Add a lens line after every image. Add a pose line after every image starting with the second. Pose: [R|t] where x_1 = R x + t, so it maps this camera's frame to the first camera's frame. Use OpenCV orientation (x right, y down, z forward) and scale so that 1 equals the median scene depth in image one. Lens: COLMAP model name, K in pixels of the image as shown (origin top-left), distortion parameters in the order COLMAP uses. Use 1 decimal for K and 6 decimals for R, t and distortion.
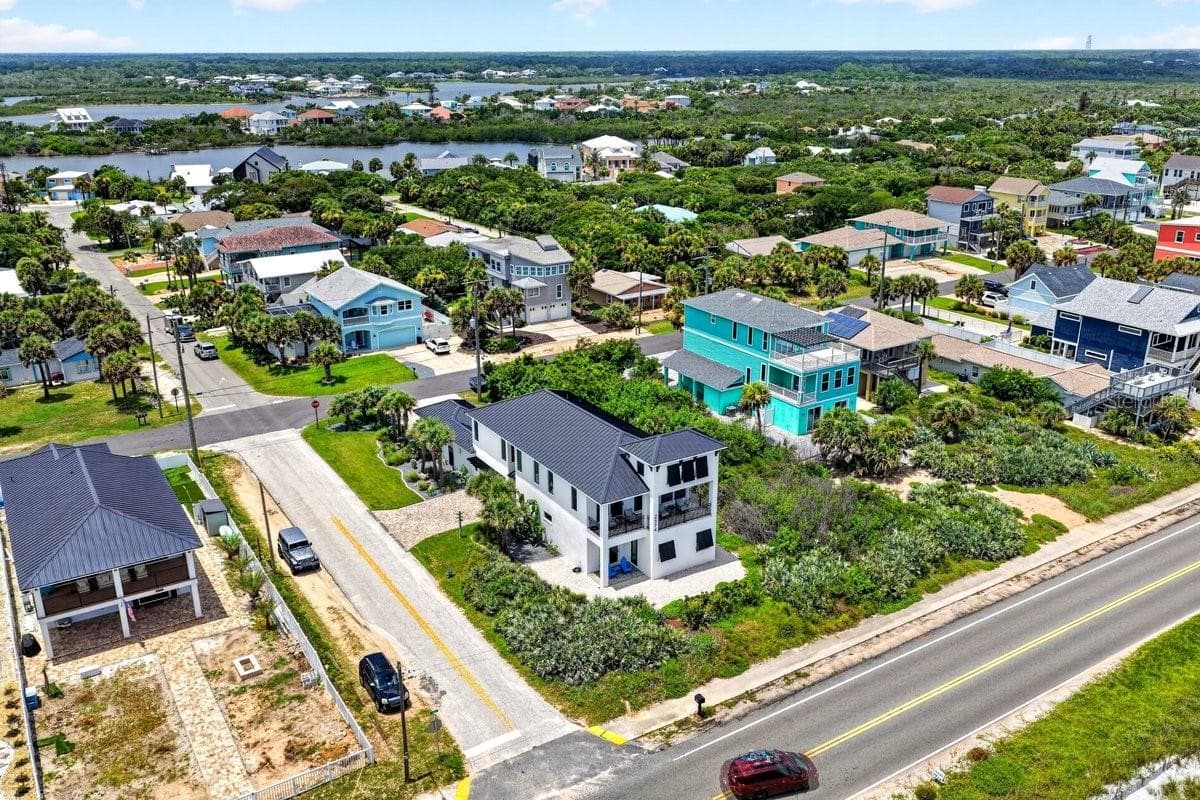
lens RADIAL K [[1005.9, 0, 600.0], [0, 1005.9, 400.0], [0, 0, 1]] dist [-0.000306, -0.000955]
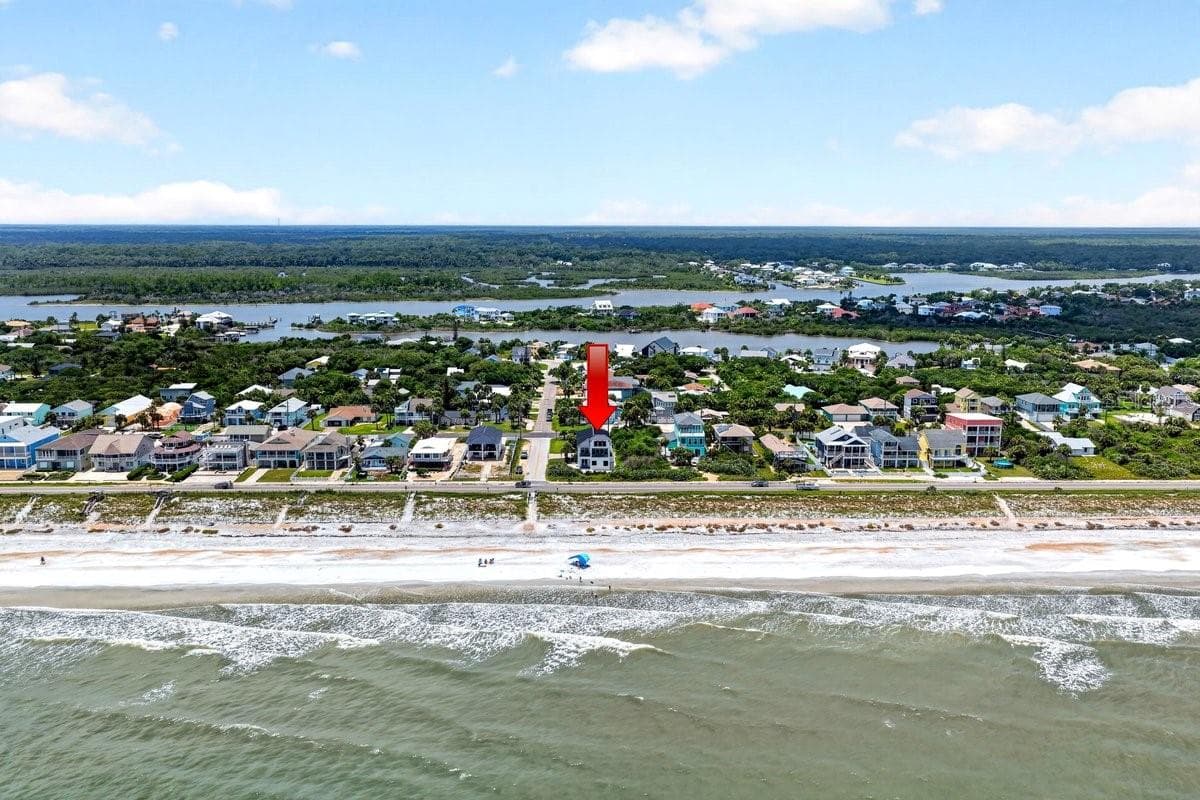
lens RADIAL K [[1005.9, 0, 600.0], [0, 1005.9, 400.0], [0, 0, 1]] dist [-0.000306, -0.000955]
pose [[0.856629, 0.098017, -0.506537, 2.180562], [-0.176364, 0.978276, -0.108957, 0.345662], [0.484853, 0.182671, 0.855306, -2.610234]]
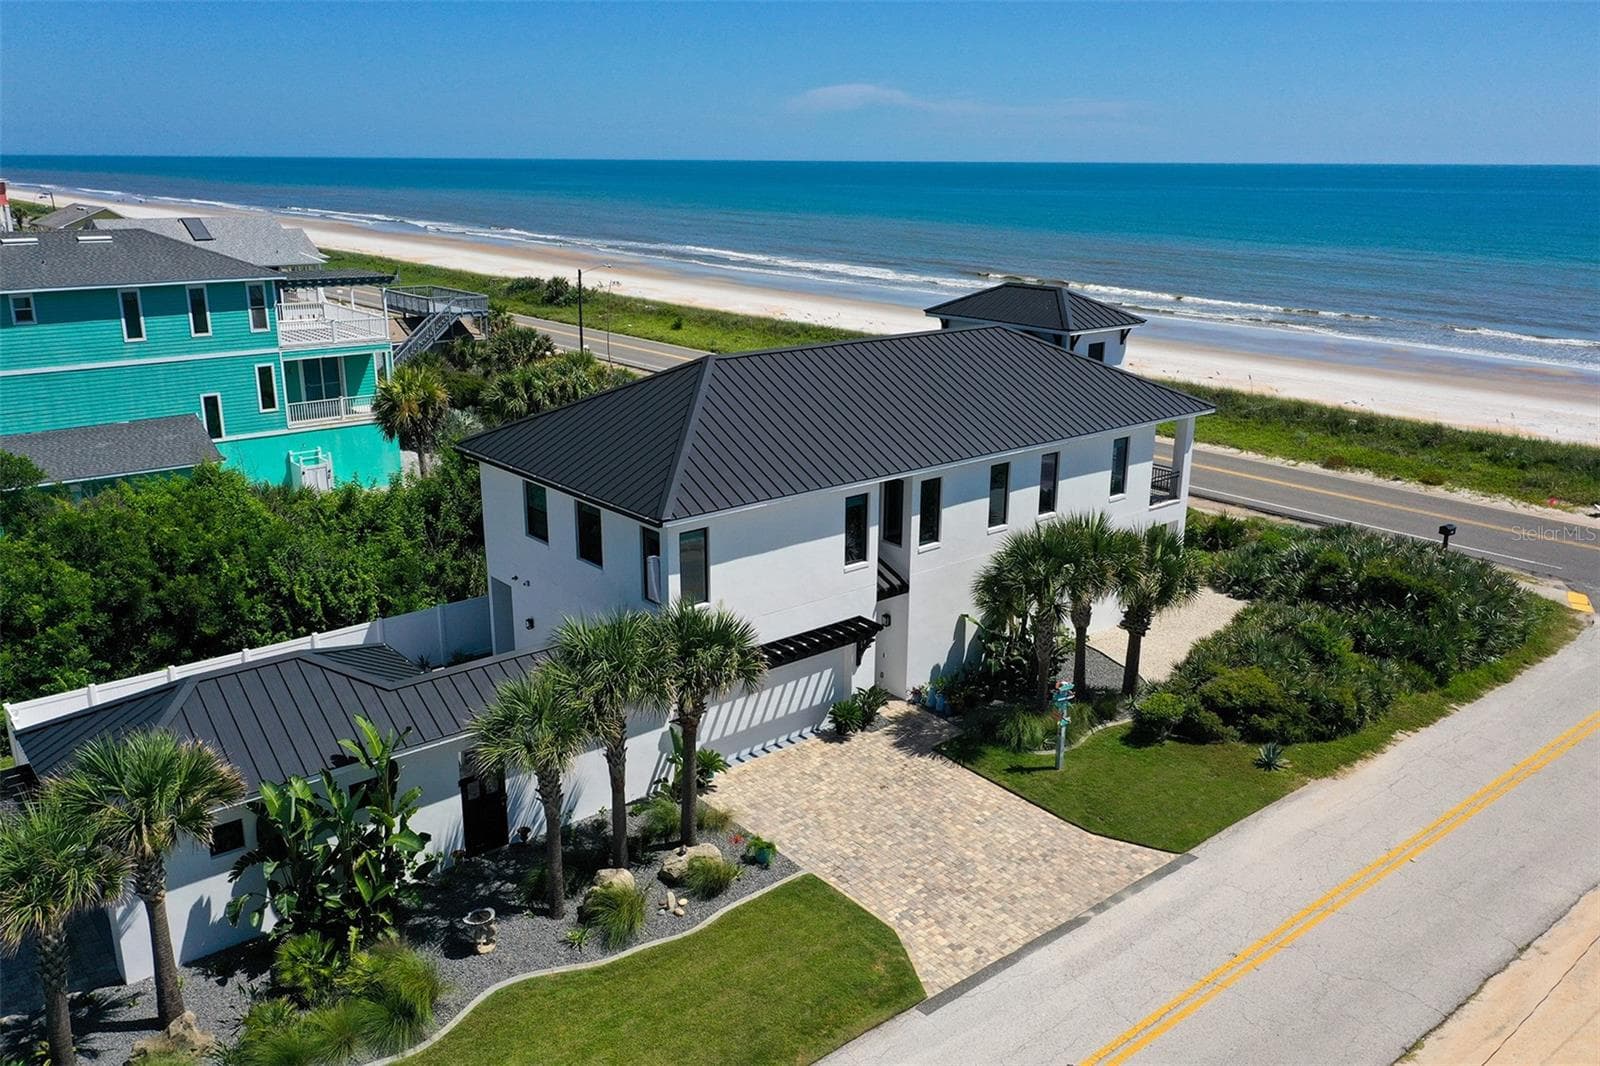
lens RADIAL K [[1250.6, 0, 794.7], [0, 1250.6, 526.6], [0, 0, 1]] dist [0.013181, -0.004216]
pose [[-0.131516, -0.276113, 0.952085, -0.530371], [0.322244, 0.896359, 0.304465, -0.088271], [-0.937477, 0.346846, -0.028910, 1.159874]]
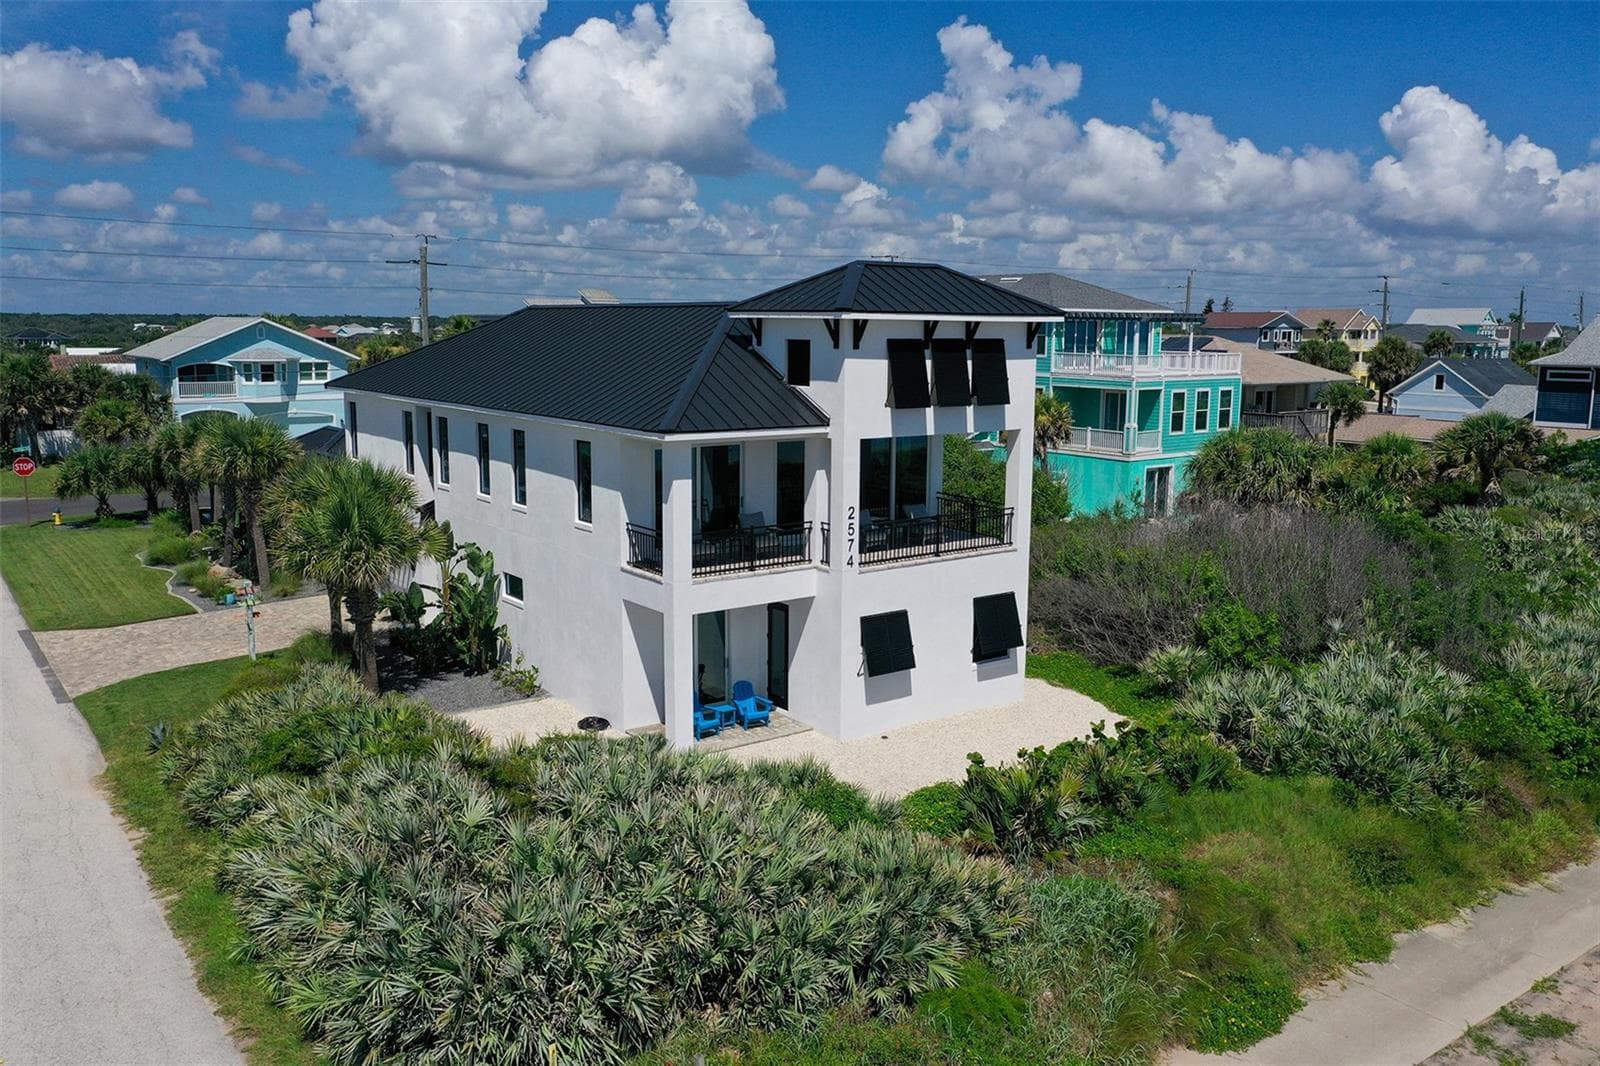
lens RADIAL K [[1279.6, 0, 814.3], [0, 1279.6, 533.3], [0, 0, 1]] dist [0.055754, 0.001454]
pose [[0.996462, -0.002124, 0.084021, 0.011794], [0.016139, 0.985912, -0.166482, 0.181859], [-0.082484, 0.167249, 0.982458, 0.610436]]
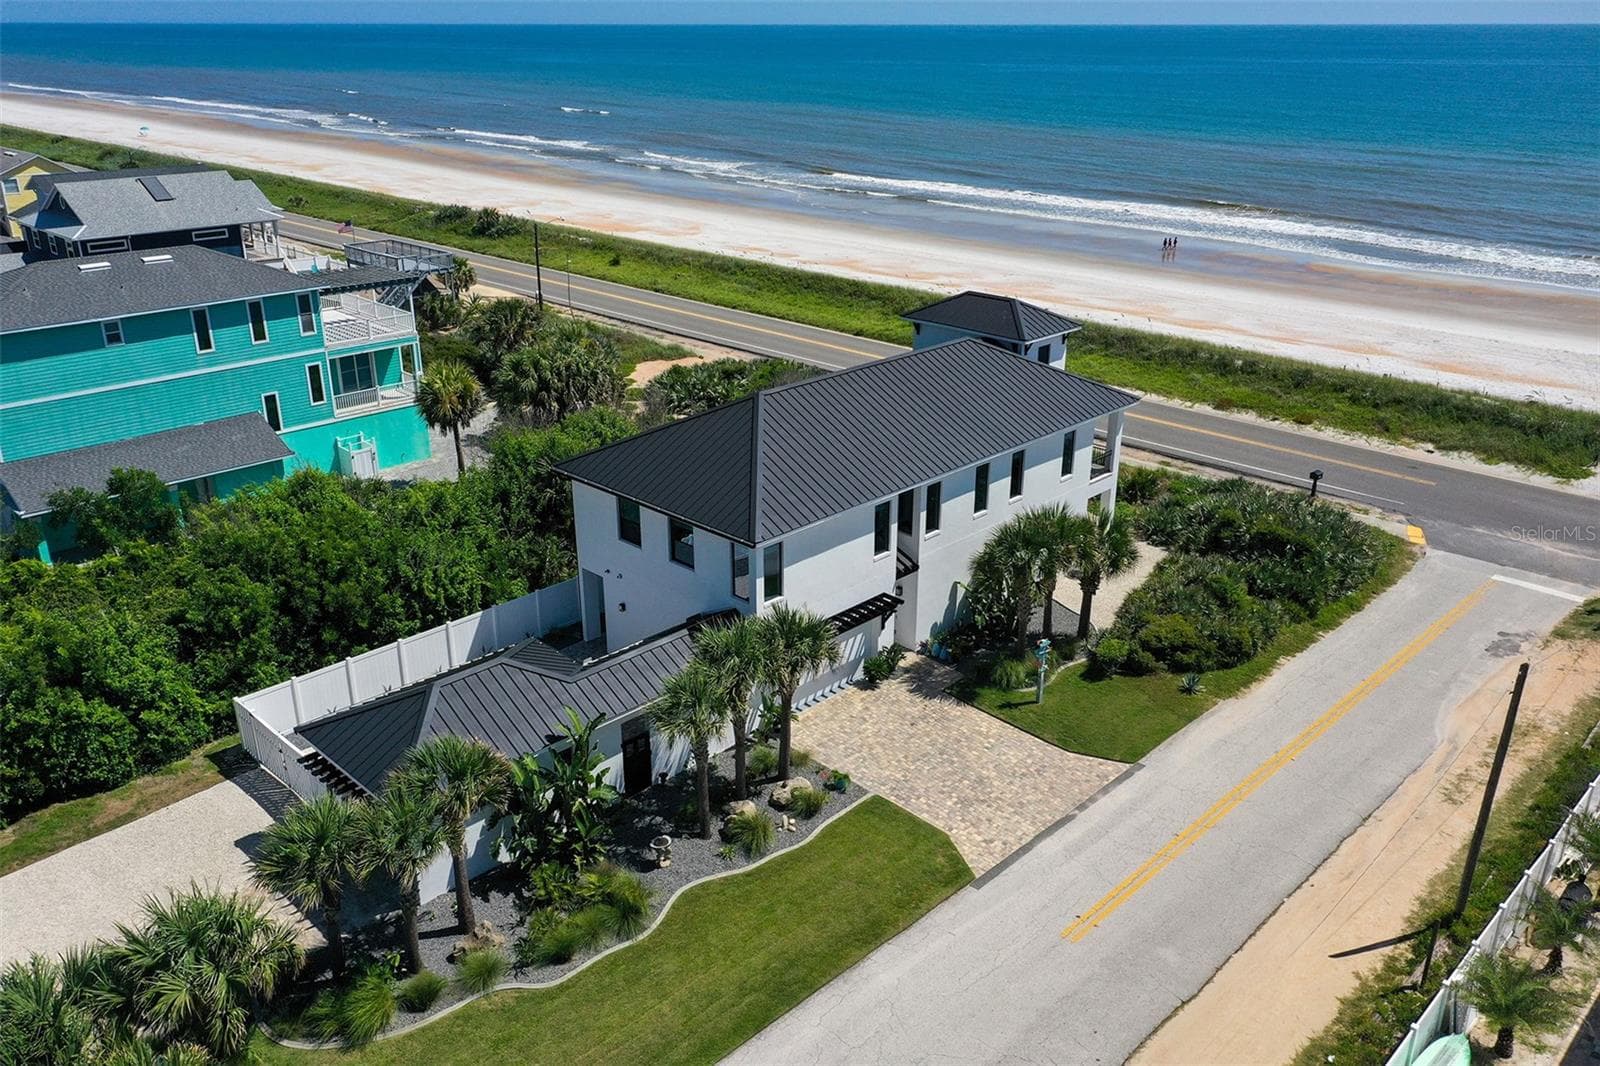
lens RADIAL K [[1250.6, 0, 794.7], [0, 1250.6, 526.6], [0, 0, 1]] dist [0.013181, -0.004216]
pose [[-0.225545, -0.360006, 0.905276, -0.624529], [0.321576, 0.849629, 0.417996, -0.201042], [-0.919629, 0.385392, -0.075861, 1.207877]]
